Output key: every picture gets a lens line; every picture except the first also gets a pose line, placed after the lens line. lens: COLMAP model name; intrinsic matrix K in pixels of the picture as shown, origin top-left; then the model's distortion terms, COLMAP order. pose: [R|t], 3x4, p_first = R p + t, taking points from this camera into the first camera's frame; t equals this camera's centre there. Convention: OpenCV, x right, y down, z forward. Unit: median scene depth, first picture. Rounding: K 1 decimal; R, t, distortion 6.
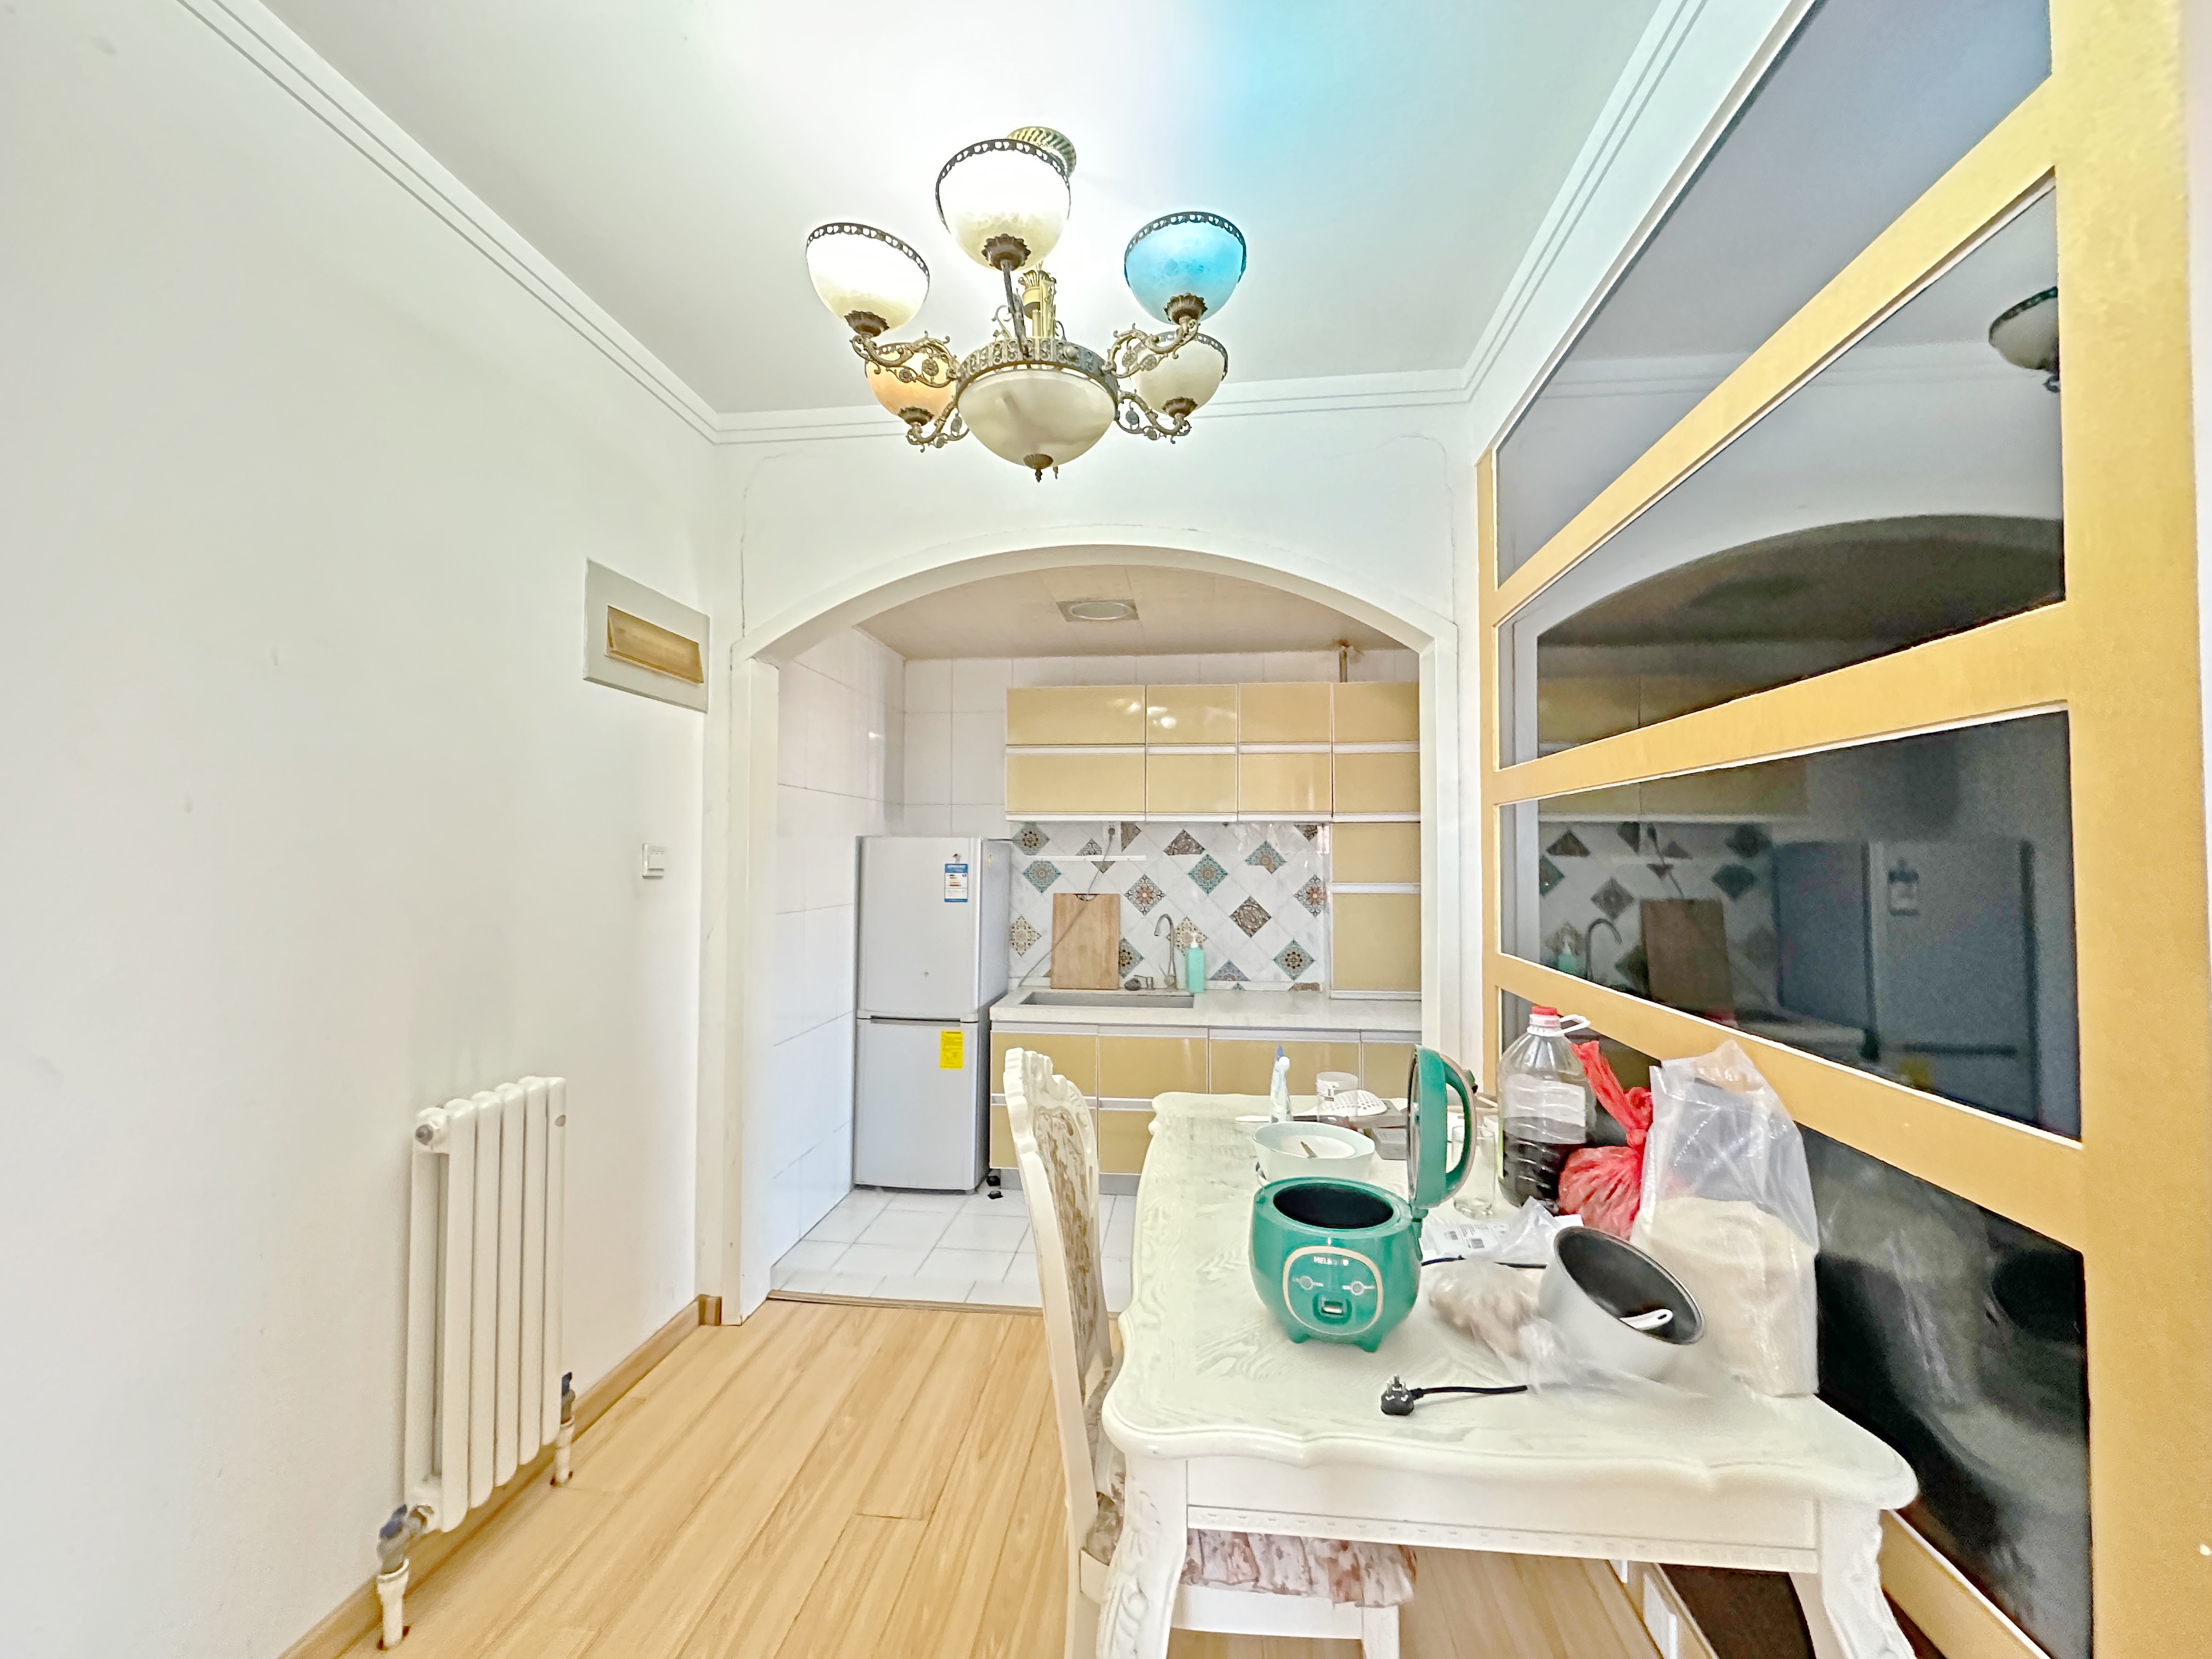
lens RADIAL K [[883.1, 0, 1109.2], [0, 883.1, 833.6], [0, 0, 1]] dist [0.000273, -0.000020]
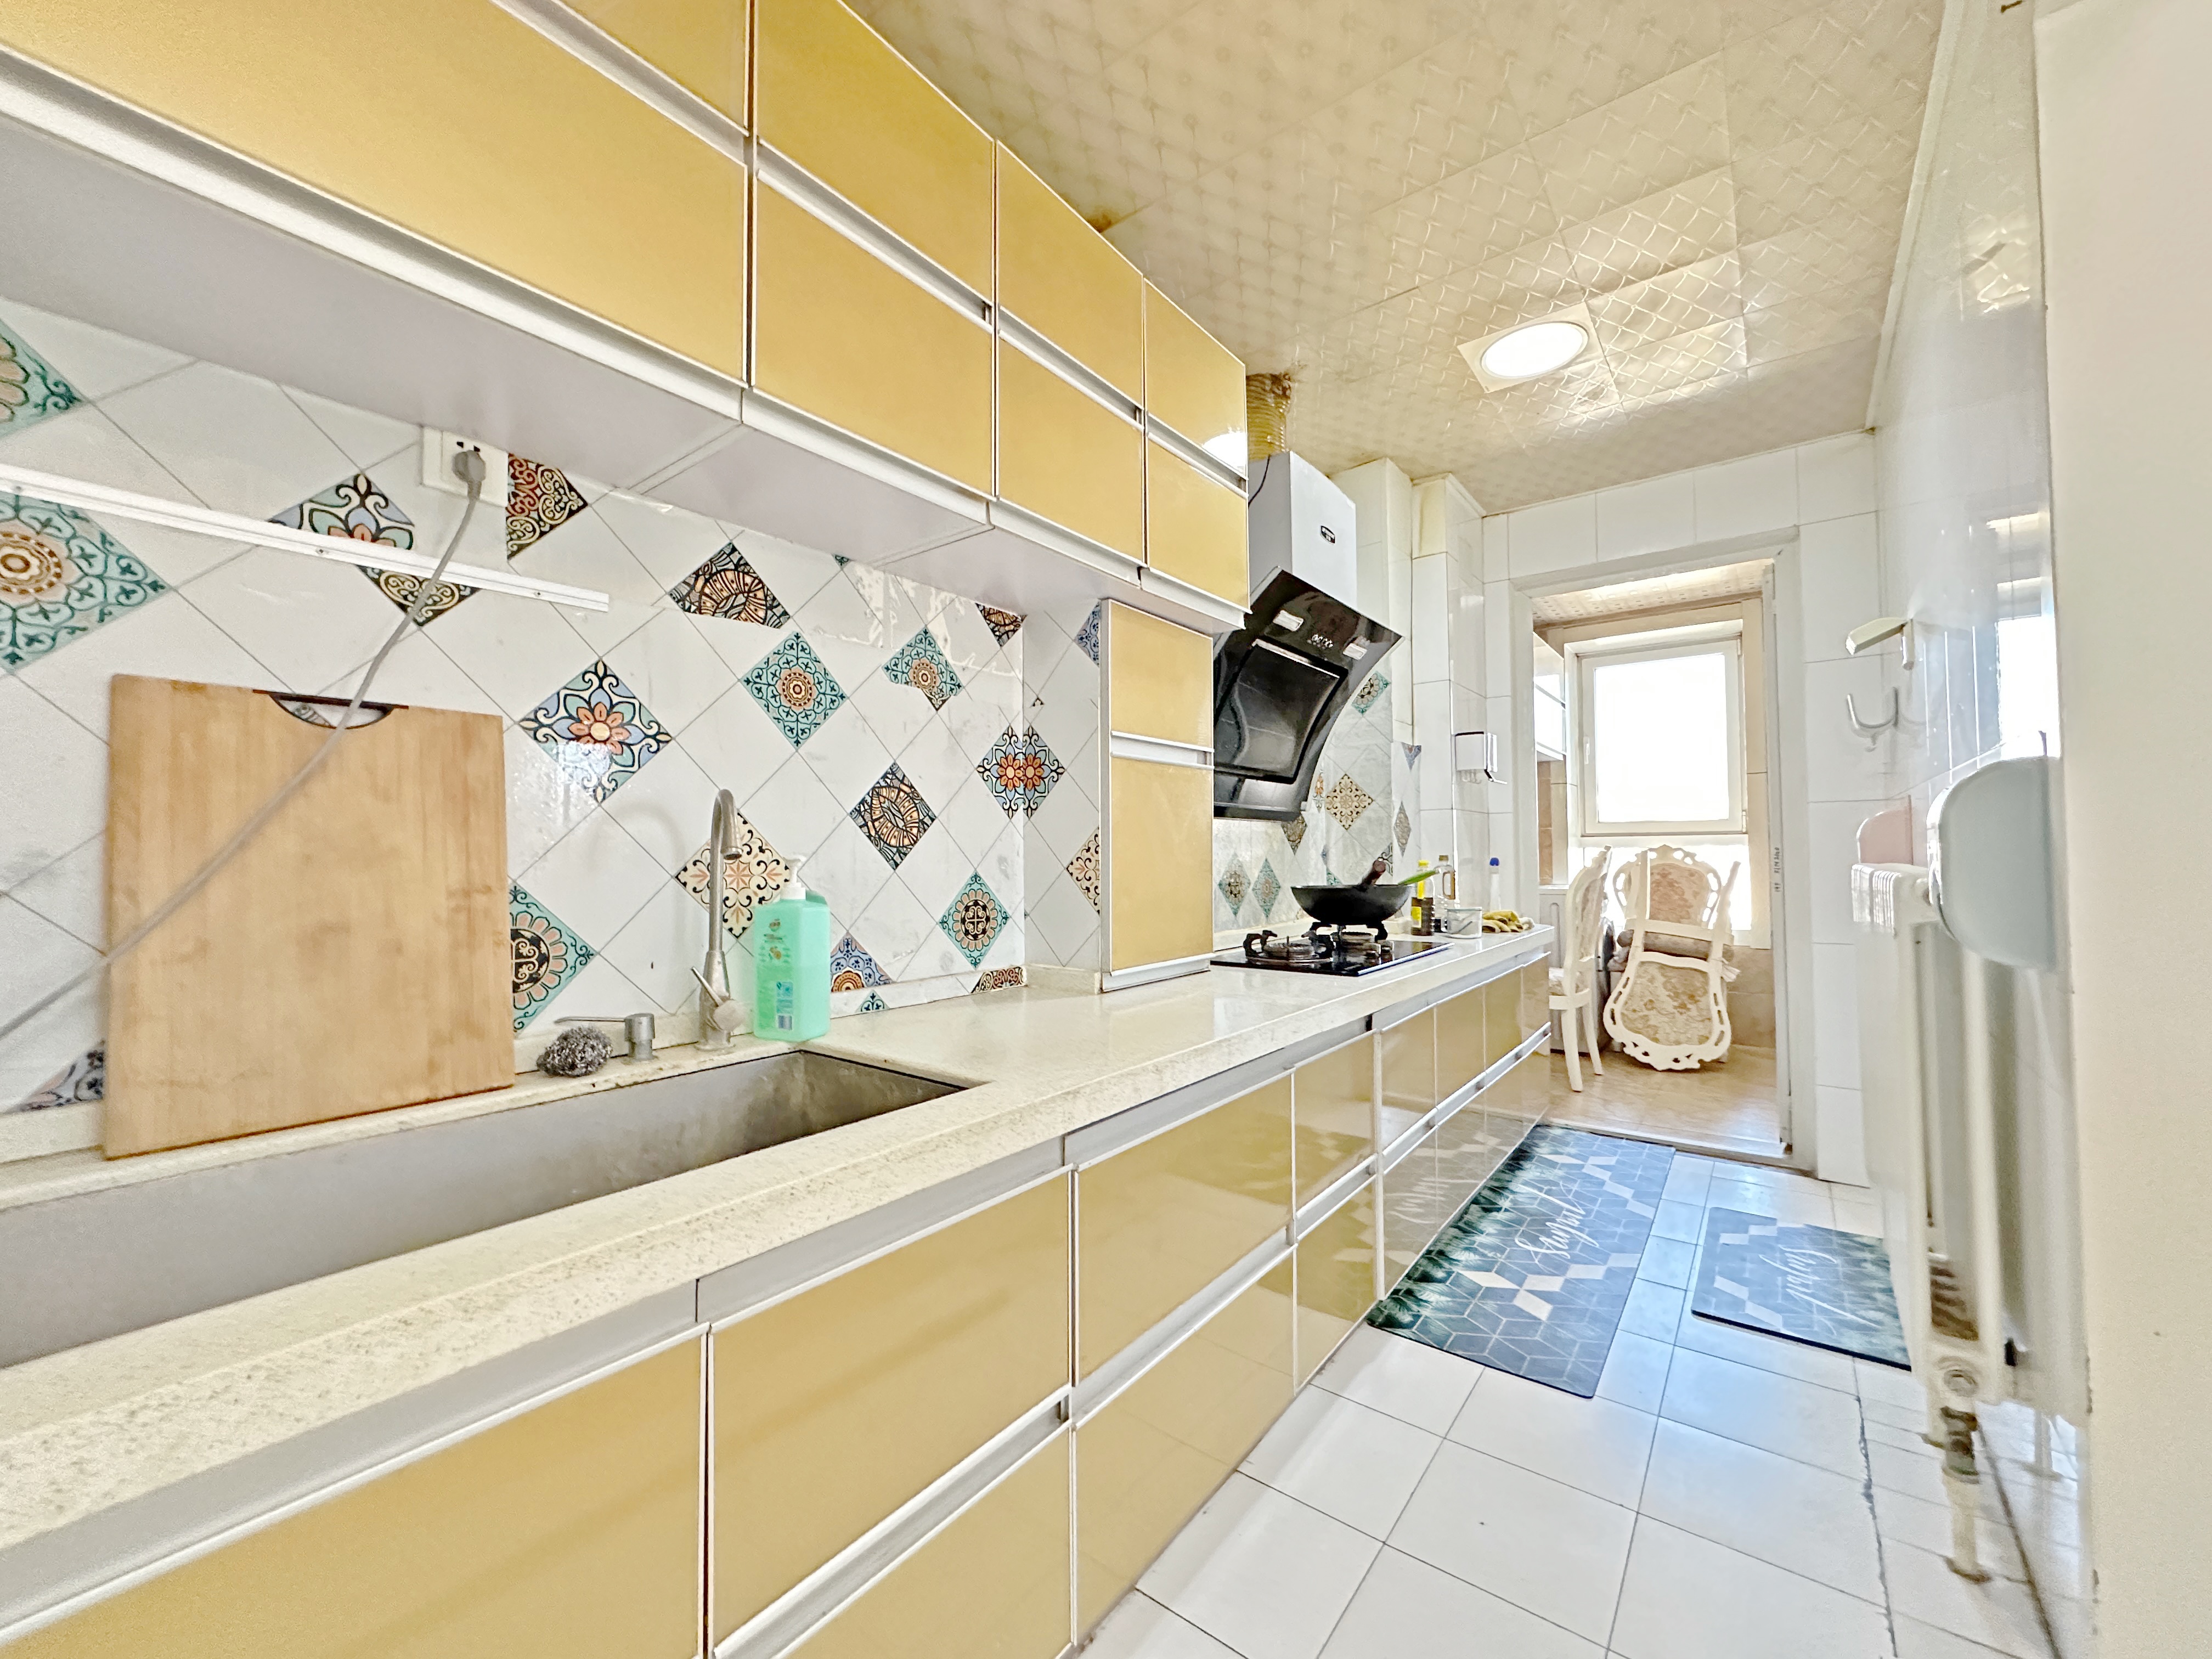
lens RADIAL K [[883.1, 0, 1108.8], [0, 883.1, 829.0], [0, 0, 1]] dist [0.000273, -0.000020]
pose [[0.508851, 0.022394, 0.860563, -0.122490], [-0.019891, 0.999701, -0.014253, 0.103393], [-0.860625, -0.009865, 0.509144, 0.721039]]
